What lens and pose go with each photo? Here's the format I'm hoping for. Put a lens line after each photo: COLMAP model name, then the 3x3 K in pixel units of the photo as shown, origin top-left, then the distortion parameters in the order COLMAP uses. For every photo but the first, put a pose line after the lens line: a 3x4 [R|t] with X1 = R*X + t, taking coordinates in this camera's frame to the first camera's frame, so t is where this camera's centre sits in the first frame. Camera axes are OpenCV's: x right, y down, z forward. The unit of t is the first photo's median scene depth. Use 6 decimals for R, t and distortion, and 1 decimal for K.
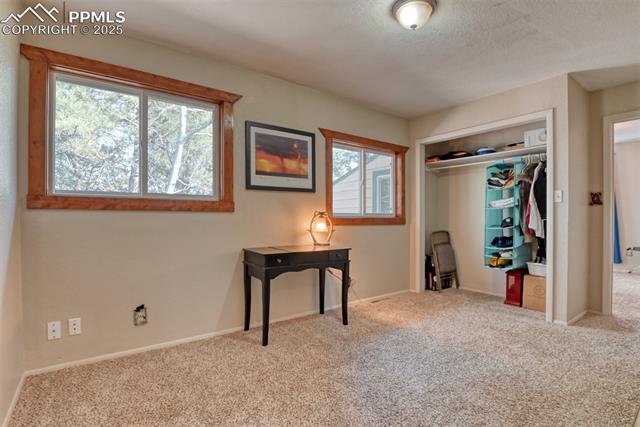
lens RADIAL K [[312.5, 0, 319.2], [0, 312.5, 215.6], [0, 0, 1]] dist [-0.028936, -0.000715]
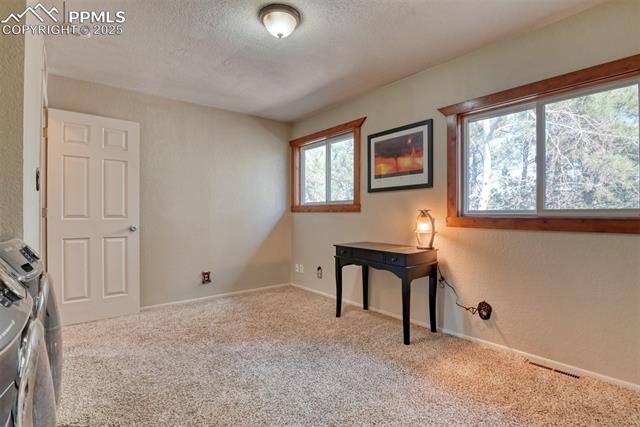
lens RADIAL K [[312.5, 0, 320.2], [0, 312.5, 215.4], [0, 0, 1]] dist [-0.028936, -0.000715]
pose [[0.031071, -0.007104, -0.999492, 0.914472], [-0.007503, 0.999945, -0.007340, 0.012577], [0.999489, 0.007727, 0.031016, 0.739975]]
